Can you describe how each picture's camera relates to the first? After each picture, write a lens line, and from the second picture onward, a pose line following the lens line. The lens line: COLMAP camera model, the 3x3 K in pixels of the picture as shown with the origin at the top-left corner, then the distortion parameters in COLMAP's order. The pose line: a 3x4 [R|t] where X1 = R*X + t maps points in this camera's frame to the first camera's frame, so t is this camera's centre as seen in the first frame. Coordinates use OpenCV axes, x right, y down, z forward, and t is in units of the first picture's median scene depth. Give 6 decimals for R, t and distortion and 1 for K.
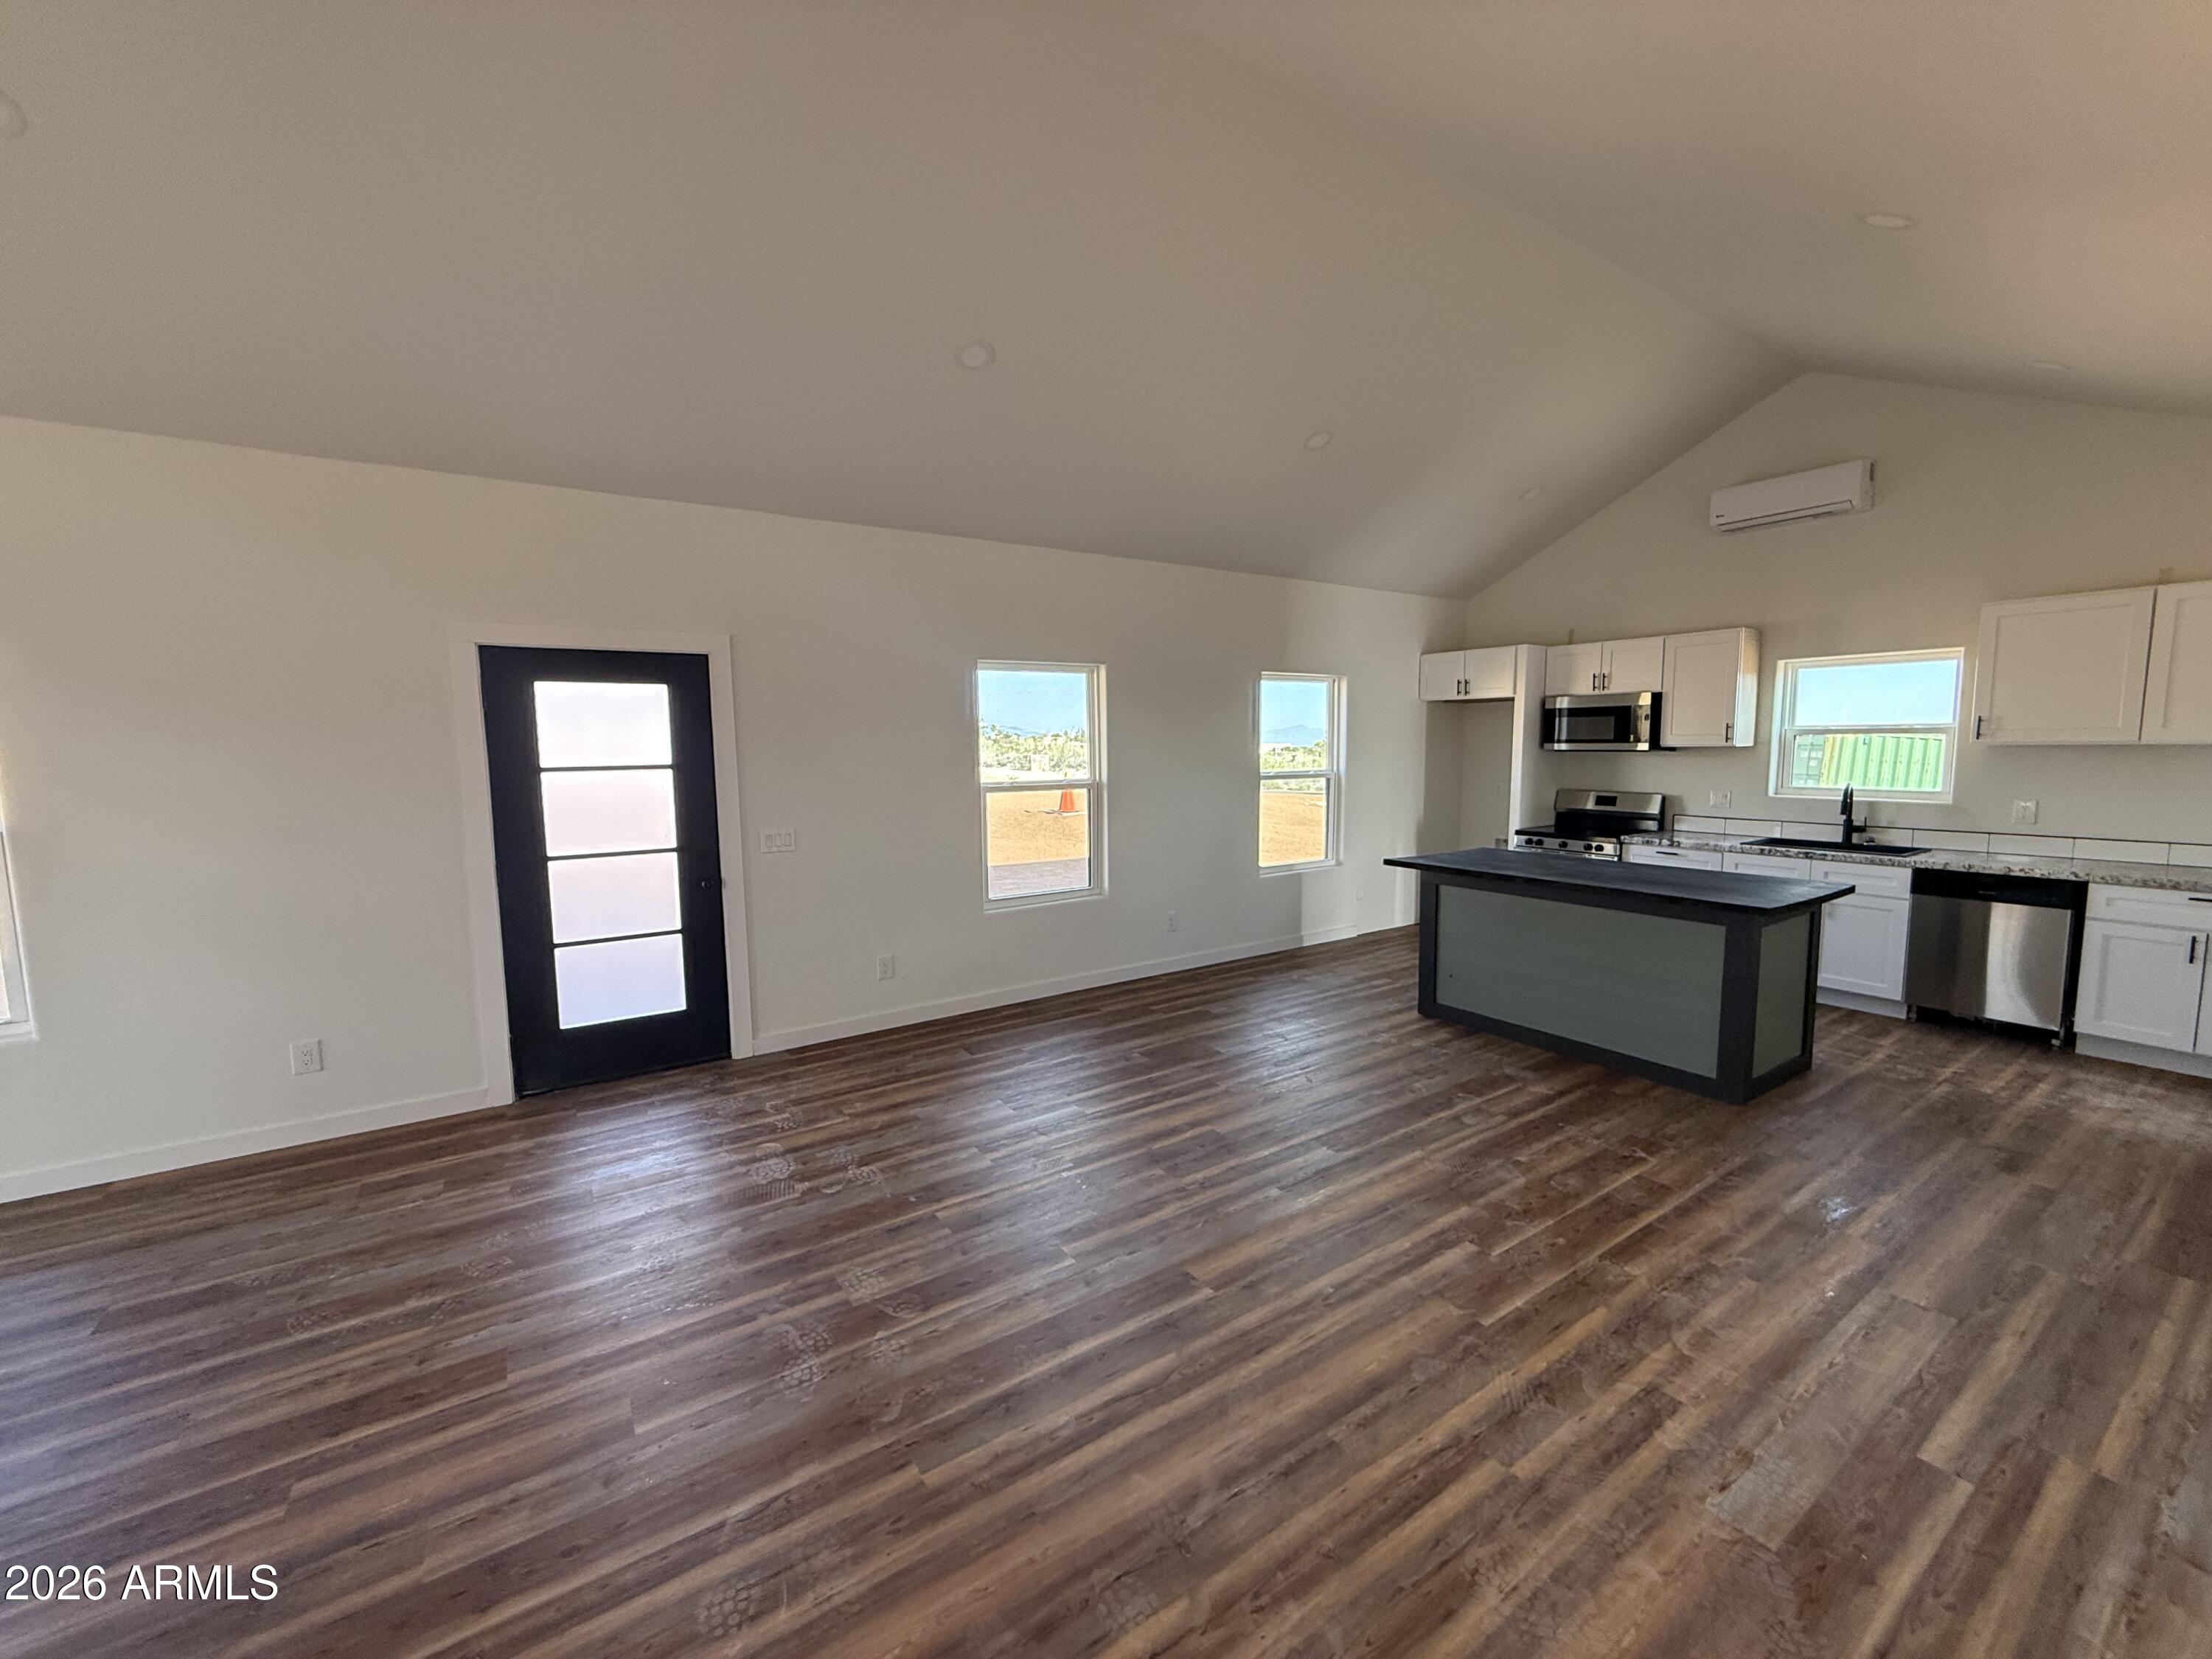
lens RADIAL K [[880.2, 0, 1106.0], [0, 880.2, 829.5], [0, 0, 1]] dist [0.000866, 0.000073]
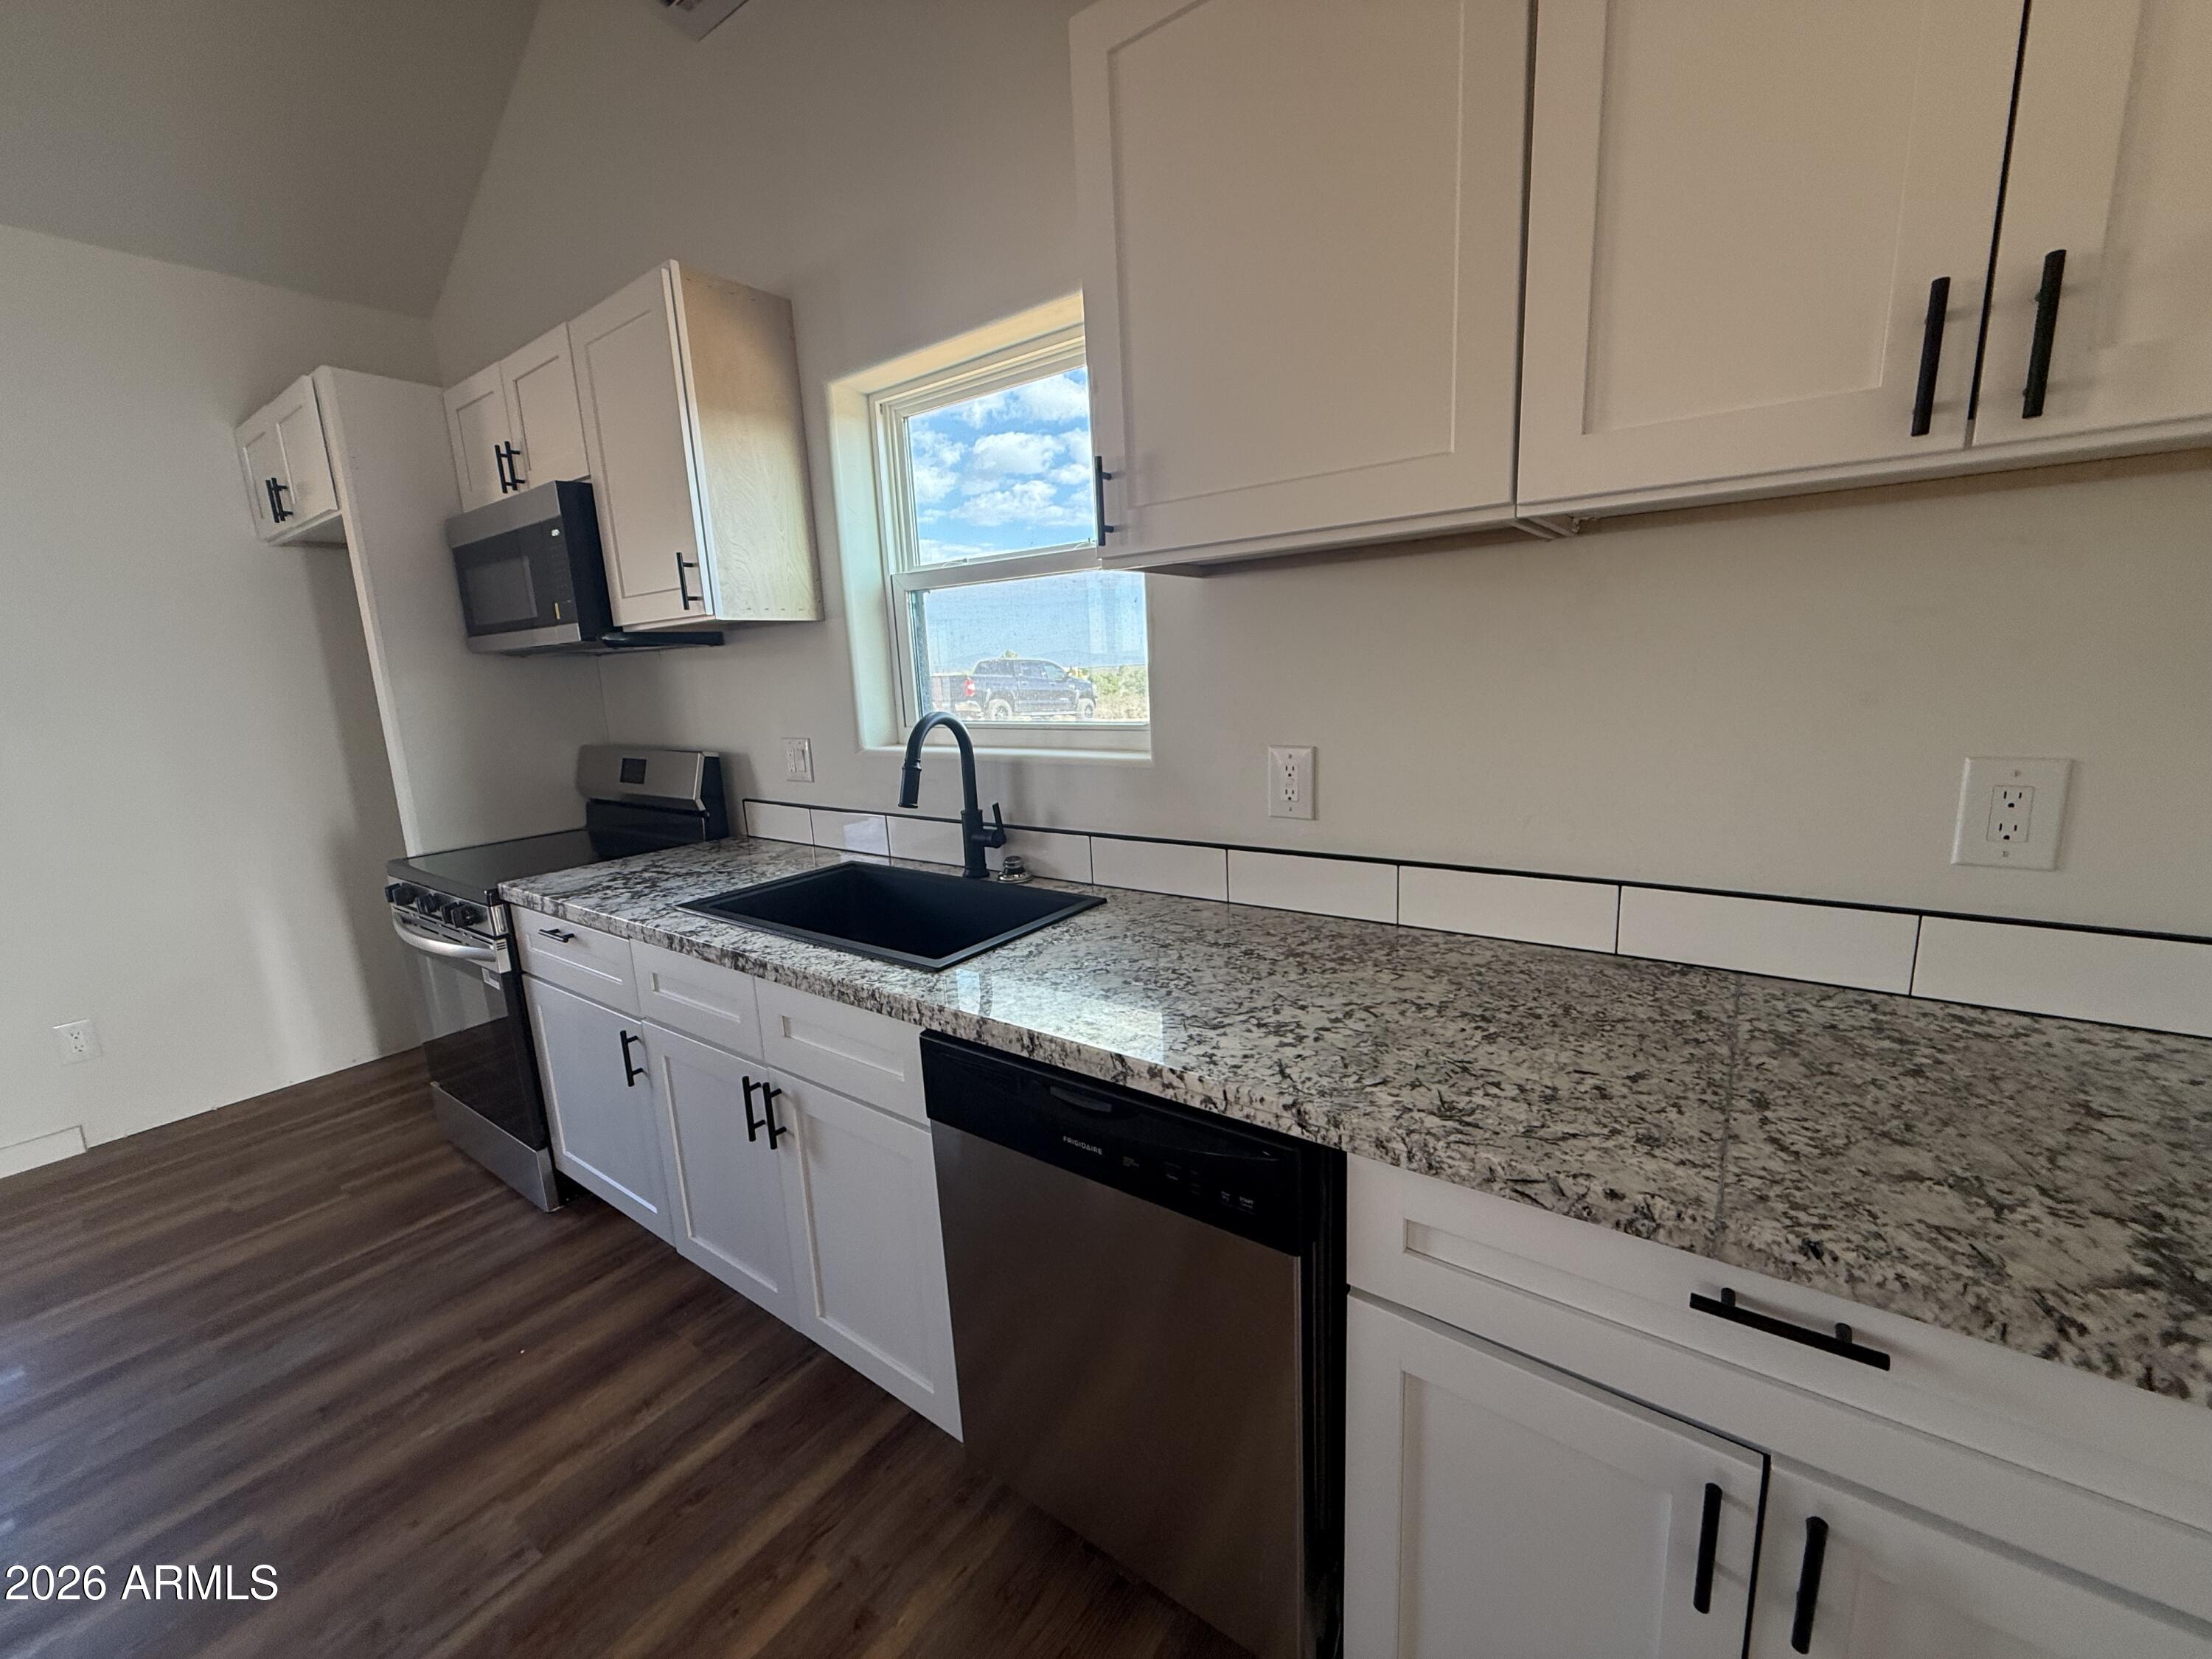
lens RADIAL K [[880.2, 0, 1106.0], [0, 880.2, 829.5], [0, 0, 1]] dist [0.000866, 0.000073]
pose [[0.940792, -0.096844, 0.324856, 1.084861], [0.070011, 0.993171, 0.093324, -0.046522], [-0.331676, -0.065055, 0.941148, 0.891788]]
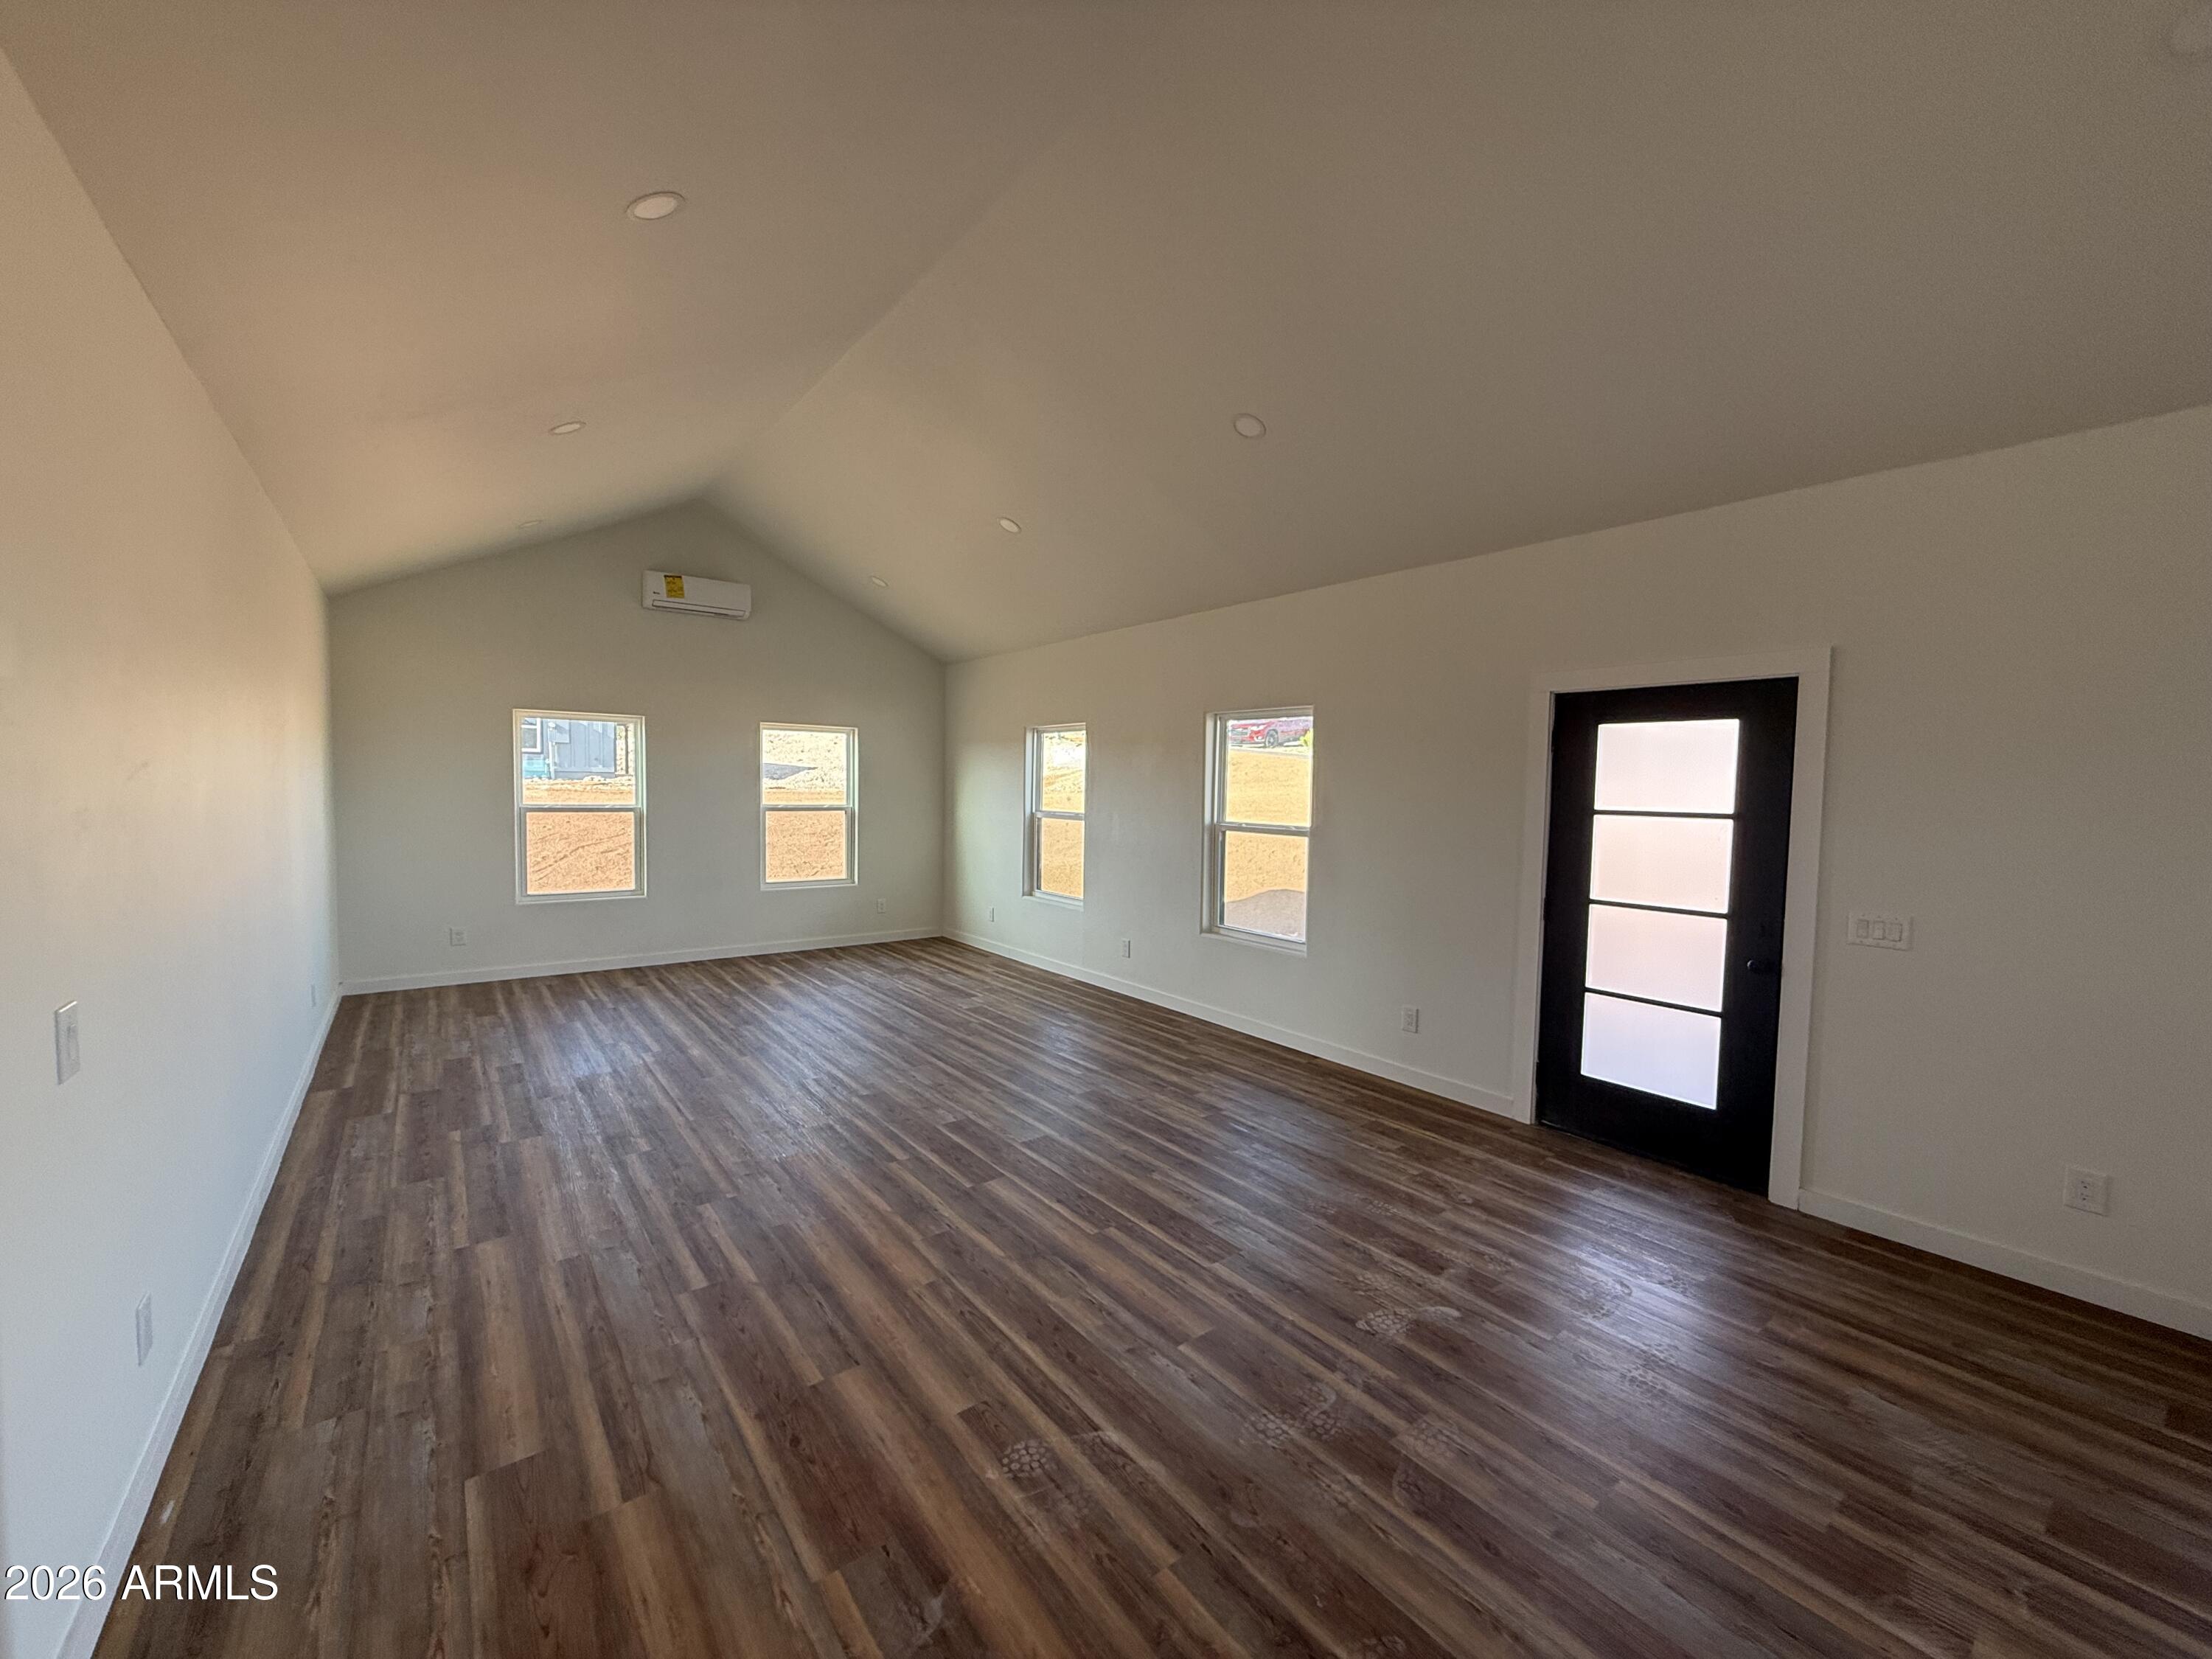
lens RADIAL K [[880.2, 0, 1106.0], [0, 880.2, 829.5], [0, 0, 1]] dist [0.000866, 0.000073]
pose [[0.068949, 0.064662, -0.995522, 0.324780], [-0.118600, 0.991352, 0.056177, -0.039451], [0.990545, 0.114195, 0.076022, 0.384096]]
